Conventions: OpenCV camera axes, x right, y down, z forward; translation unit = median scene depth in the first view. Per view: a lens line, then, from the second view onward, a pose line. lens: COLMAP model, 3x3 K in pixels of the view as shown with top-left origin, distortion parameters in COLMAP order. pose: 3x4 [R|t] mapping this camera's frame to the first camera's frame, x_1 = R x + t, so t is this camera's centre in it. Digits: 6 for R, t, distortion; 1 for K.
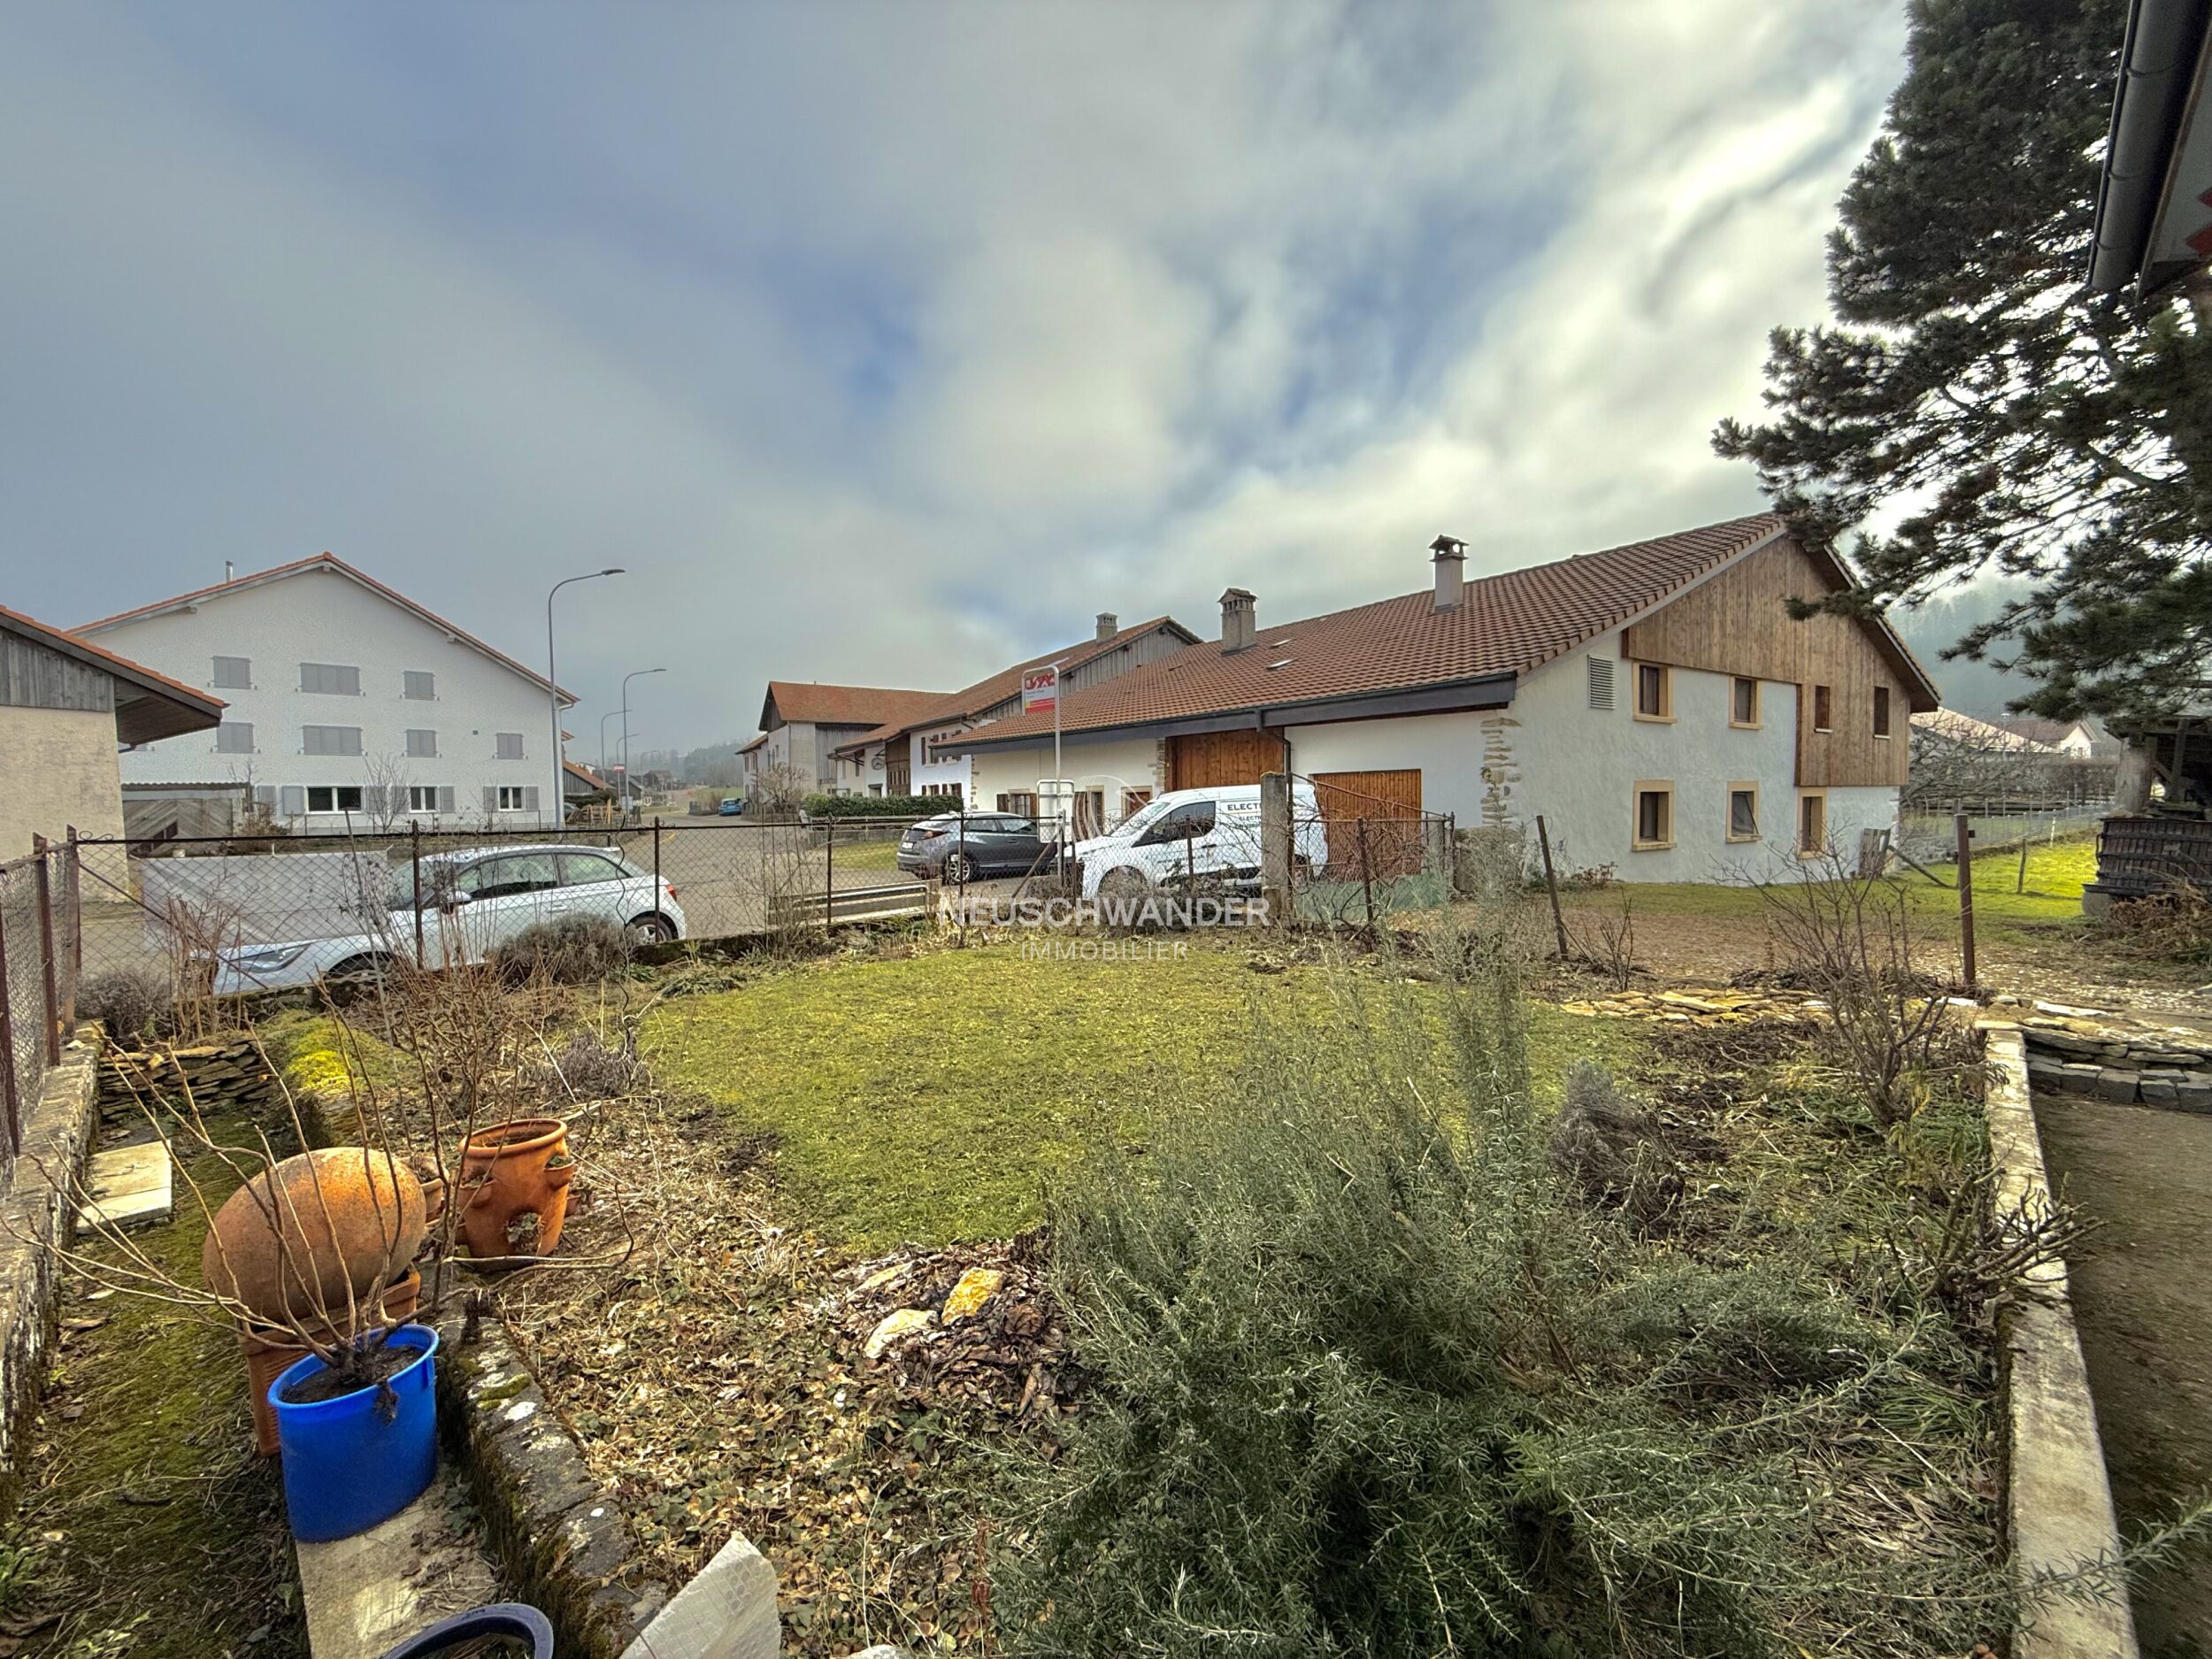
lens RADIAL K [[882.2, 0, 1099.5], [0, 882.2, 829.1], [0, 0, 1]] dist [-0.000111, 0.000145]
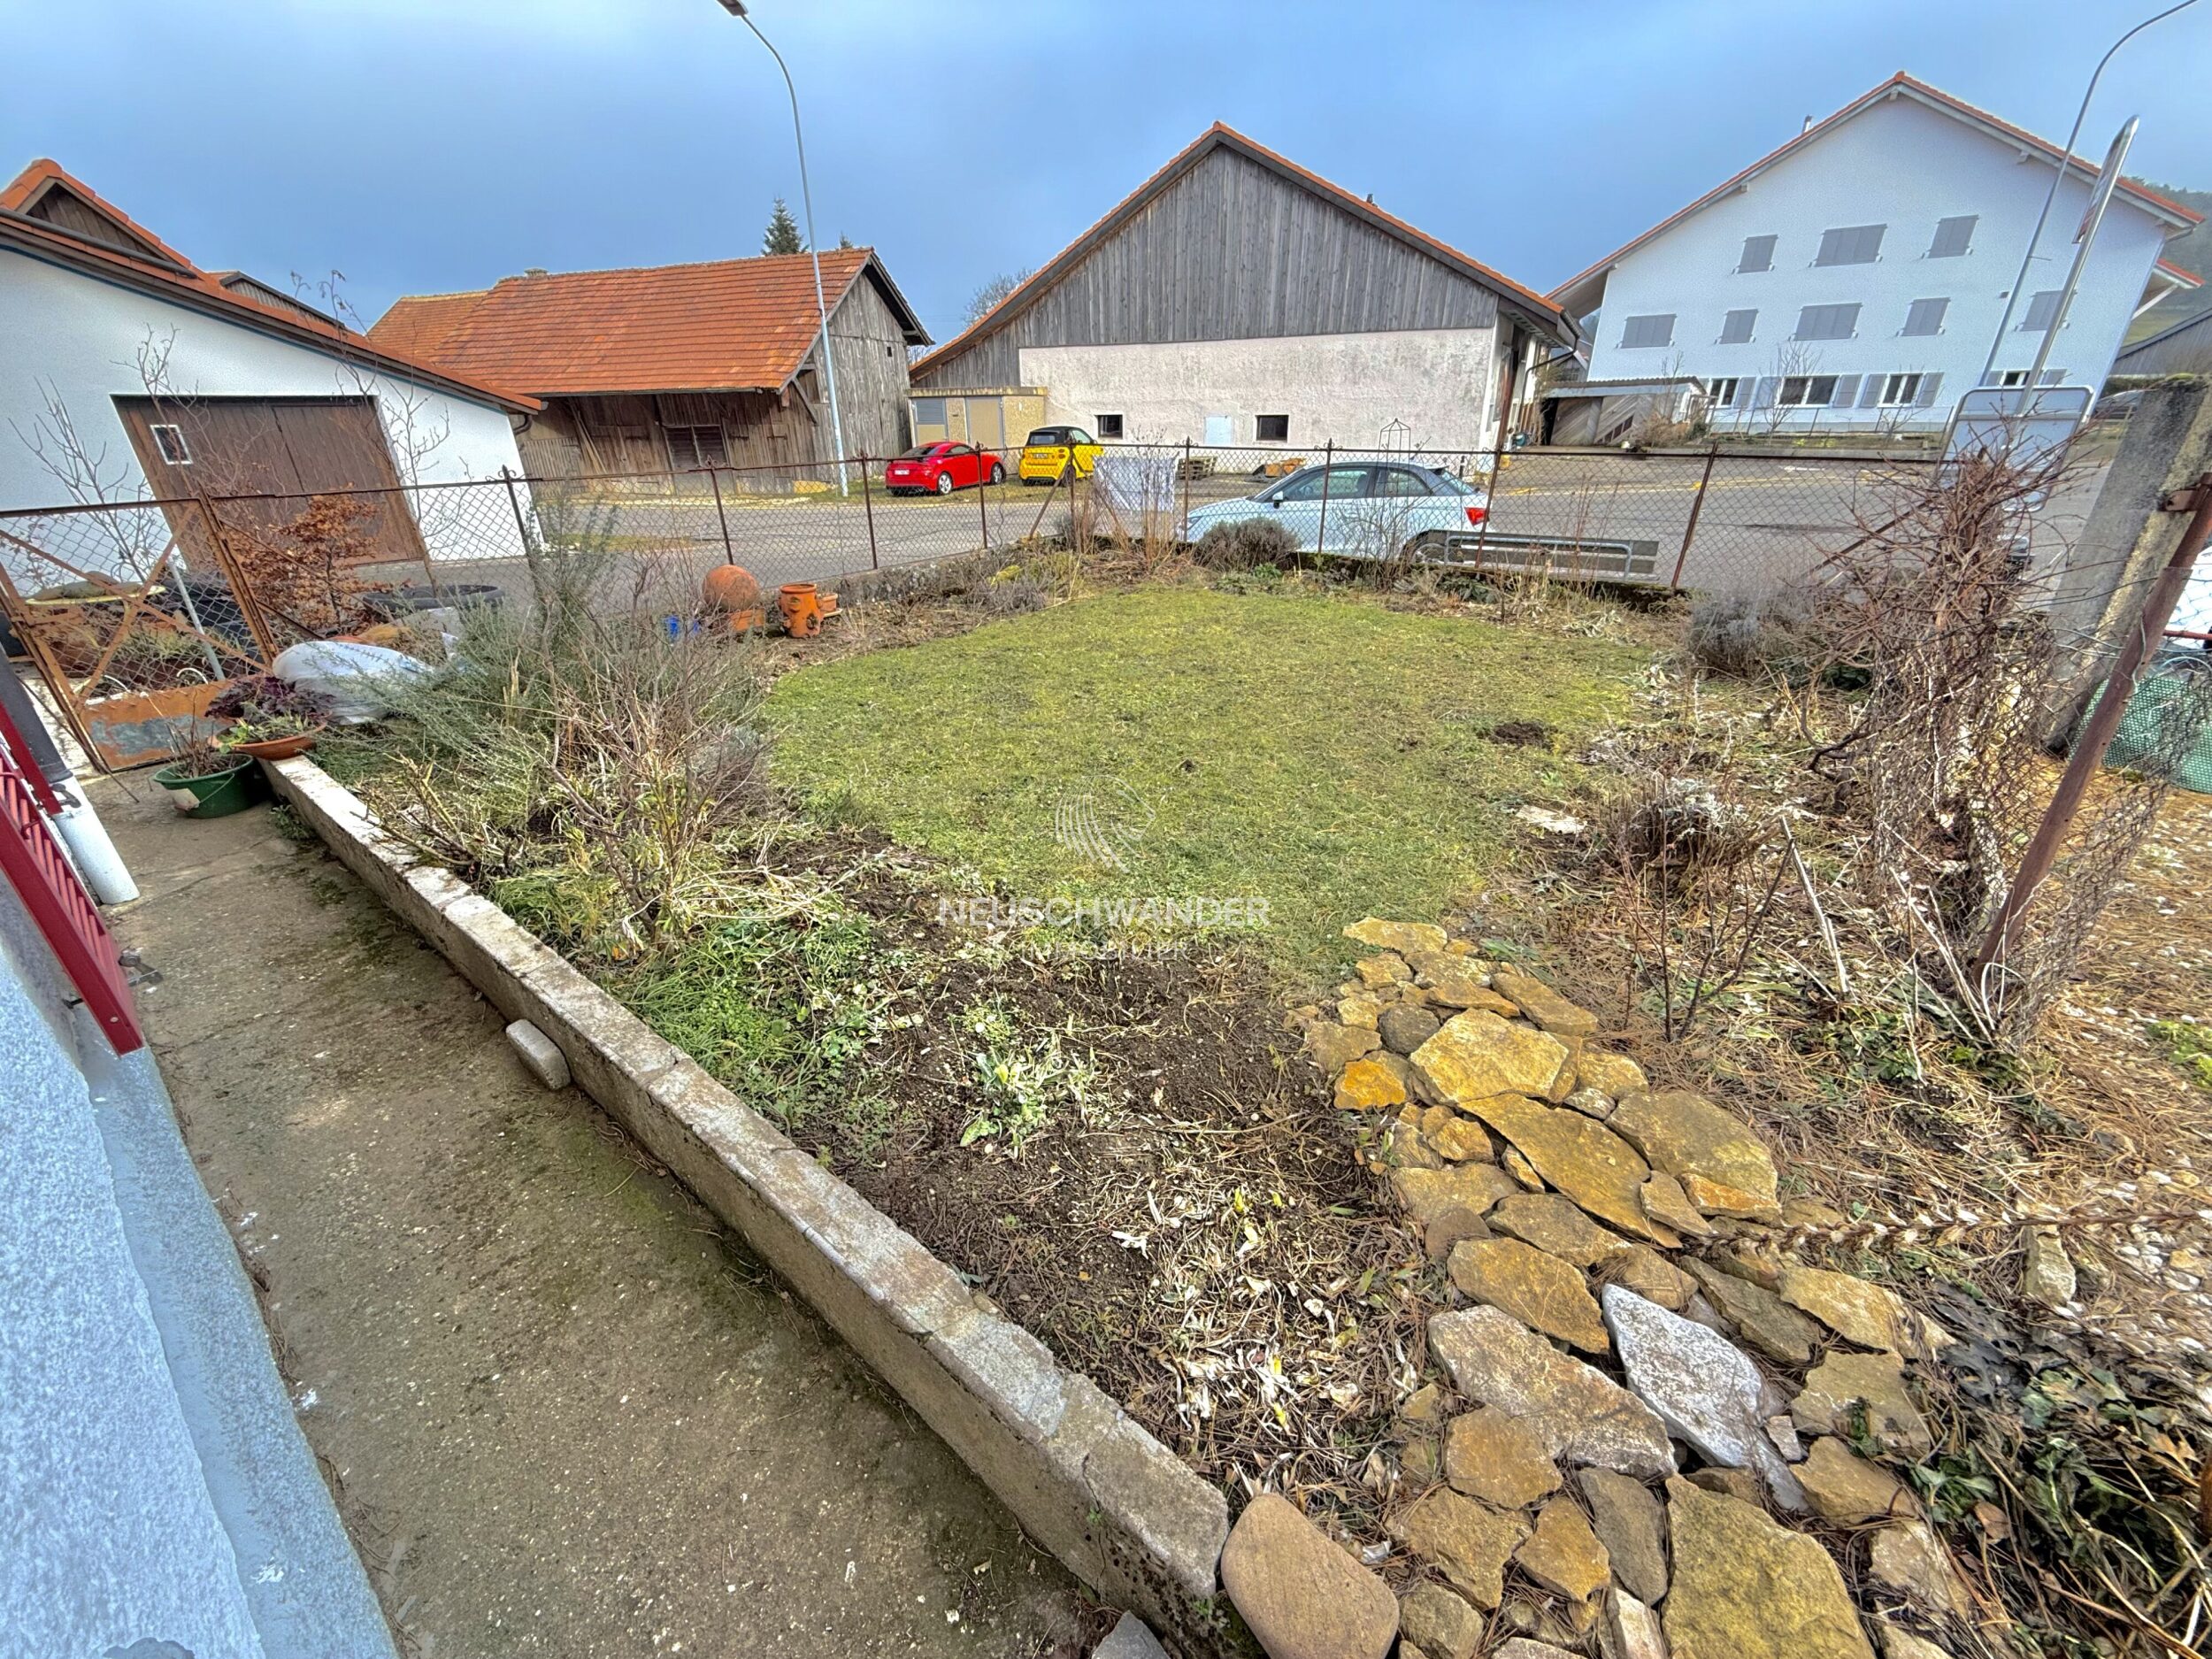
lens RADIAL K [[882.2, 0, 1099.5], [0, 882.2, 829.1], [0, 0, 1]] dist [-0.000111, 0.000145]
pose [[0.093796, 0.433597, -0.896212, 0.149701], [-0.017419, 0.900757, 0.433973, -0.007273], [0.995439, -0.025094, 0.092041, 0.122469]]
